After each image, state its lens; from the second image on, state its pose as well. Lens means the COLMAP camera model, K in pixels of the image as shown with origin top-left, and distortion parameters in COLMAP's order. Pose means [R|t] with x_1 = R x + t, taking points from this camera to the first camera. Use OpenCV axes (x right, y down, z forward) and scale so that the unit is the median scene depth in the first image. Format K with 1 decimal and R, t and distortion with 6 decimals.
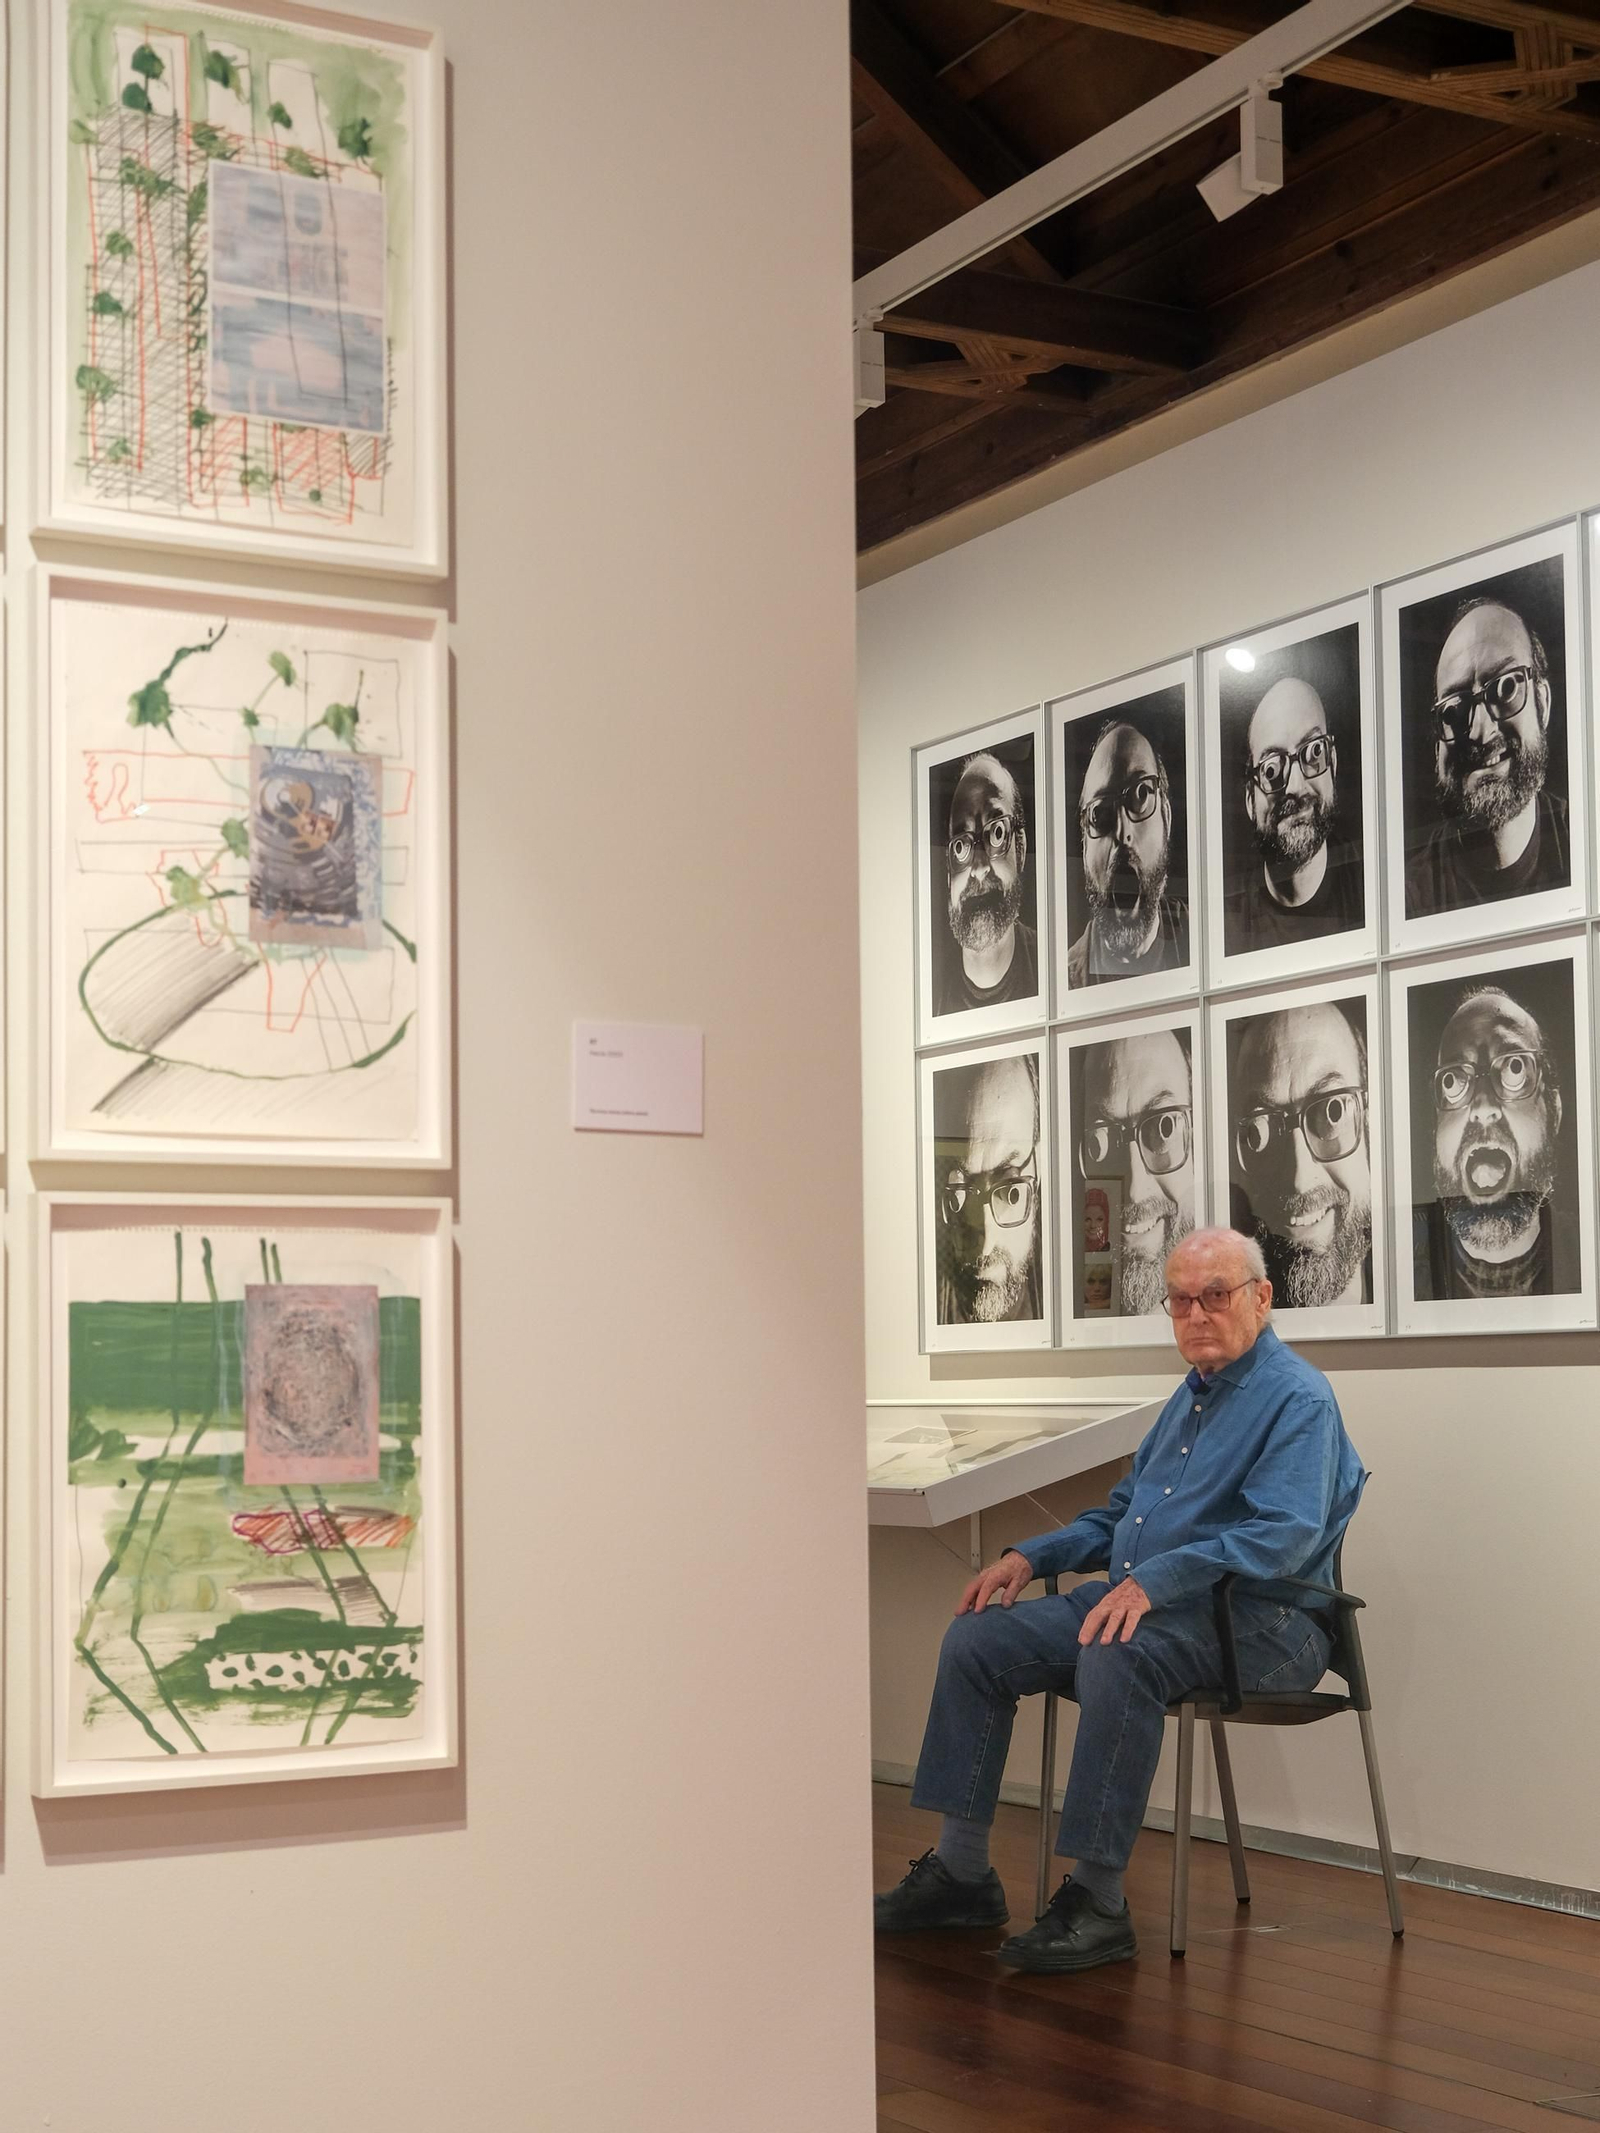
lens RADIAL K [[3147.3, 0, 799.6], [0, 3147.3, 1204.1], [0, 0, 1]] dist [-0.029311, -0.029643]
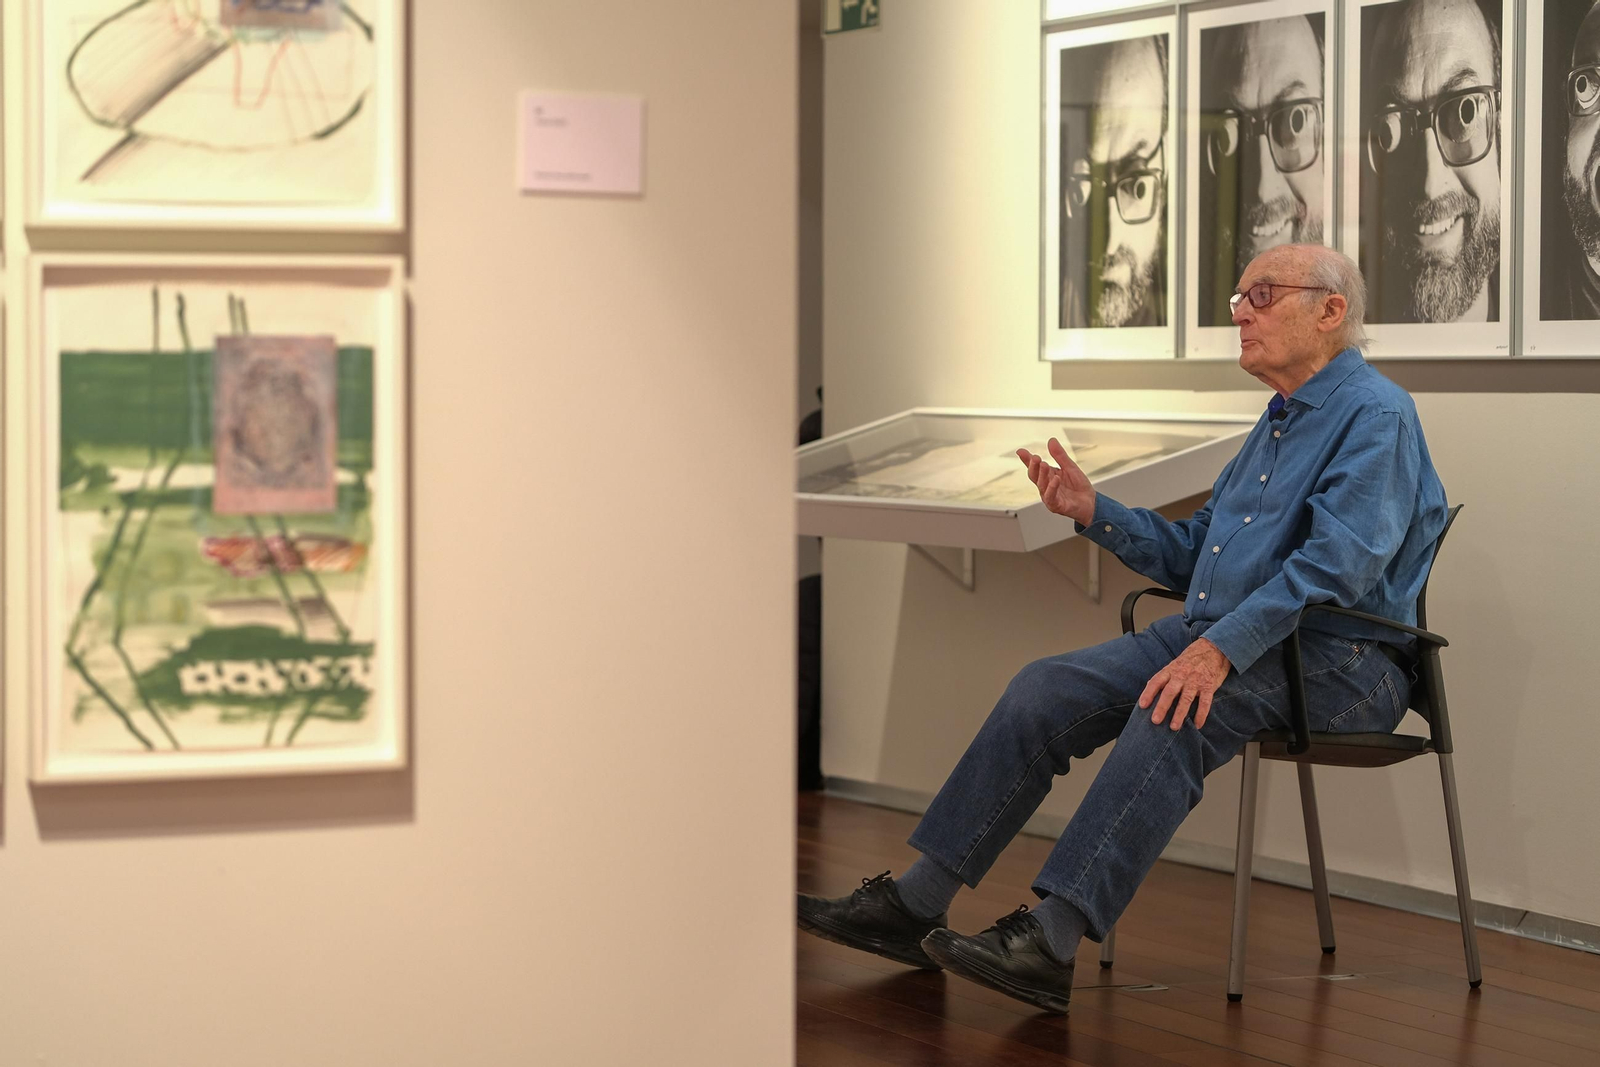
lens RADIAL K [[3858.2, 0, 800.0], [0, 3858.2, 533.5], [0, 0, 1]] dist [-0.109662, -0.941561]
pose [[0.997904, 0.019509, -0.061707, 0.058189], [-0.013136, 0.994692, 0.102053, -0.023145], [0.063371, -0.101029, 0.992863, -0.174836]]
